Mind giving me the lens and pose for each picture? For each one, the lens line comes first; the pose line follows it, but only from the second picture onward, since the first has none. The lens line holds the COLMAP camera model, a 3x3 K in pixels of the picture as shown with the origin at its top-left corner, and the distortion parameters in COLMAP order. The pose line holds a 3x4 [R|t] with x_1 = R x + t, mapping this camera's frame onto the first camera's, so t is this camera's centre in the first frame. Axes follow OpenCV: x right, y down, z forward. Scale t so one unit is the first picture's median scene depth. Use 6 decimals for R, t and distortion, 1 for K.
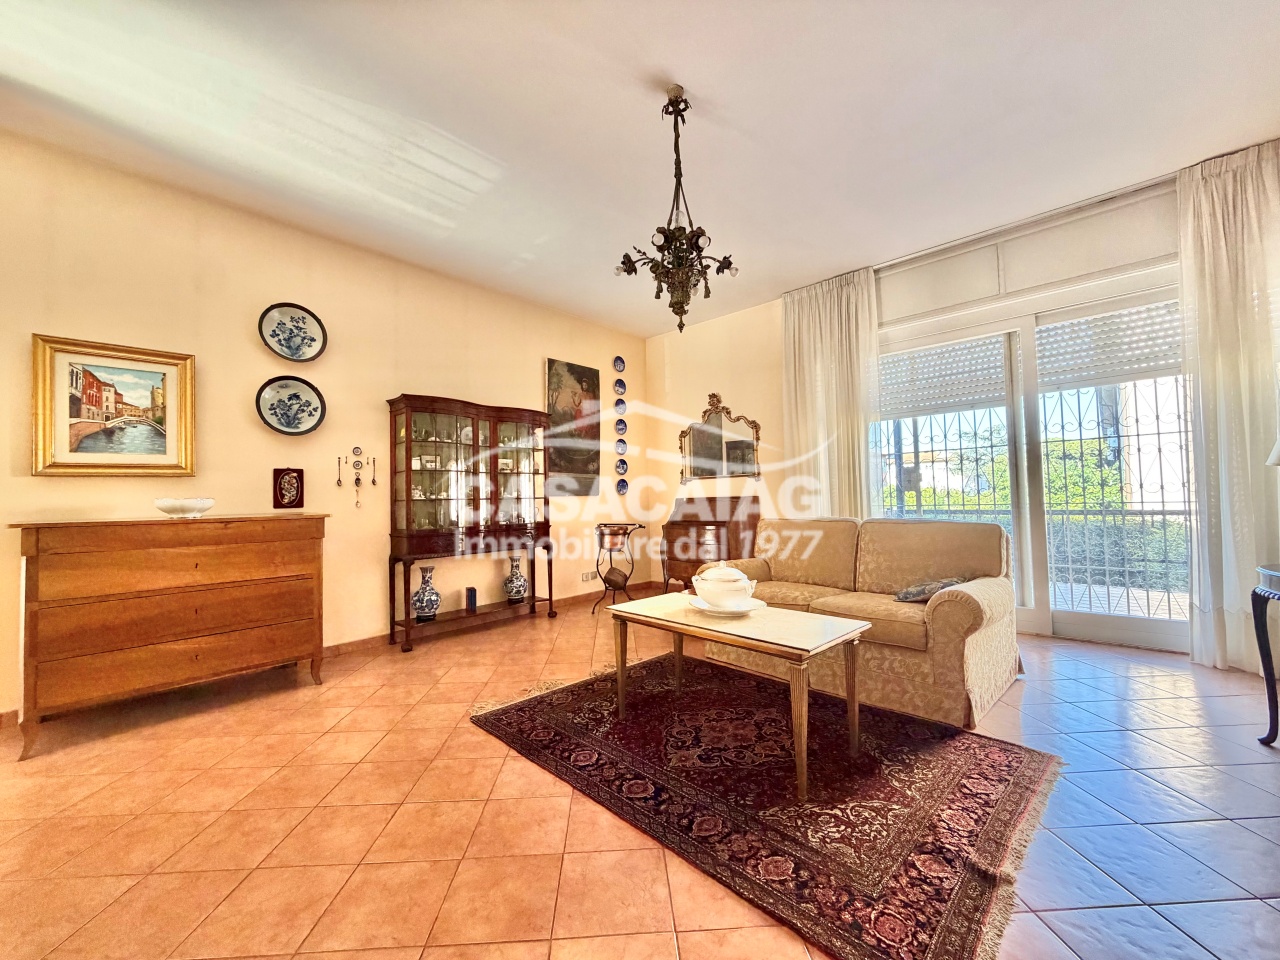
lens RADIAL K [[515.7, 0, 628.0], [0, 515.7, 469.7], [0, 0, 1]] dist [0.002136, 0.000695]
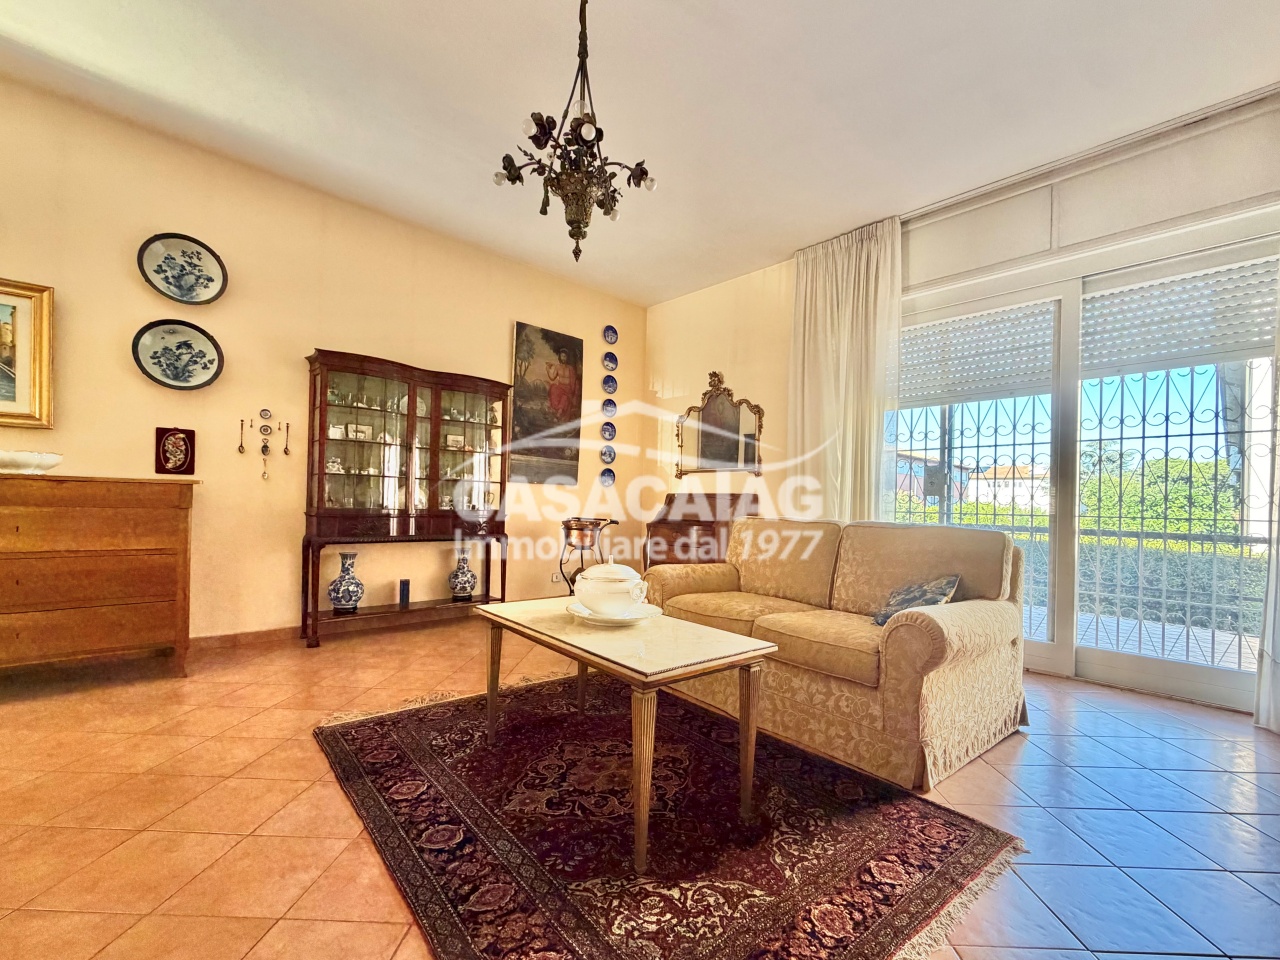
lens RADIAL K [[559.1, 0, 649.3], [0, 559.1, 489.4], [0, 0, 1]] dist [0.001867, -0.000027]
pose [[0.997068, 0.049761, -0.058125, 0.215302], [-0.047787, 0.998249, 0.034864, 0.032732], [0.059758, -0.031984, 0.997700, 0.120146]]
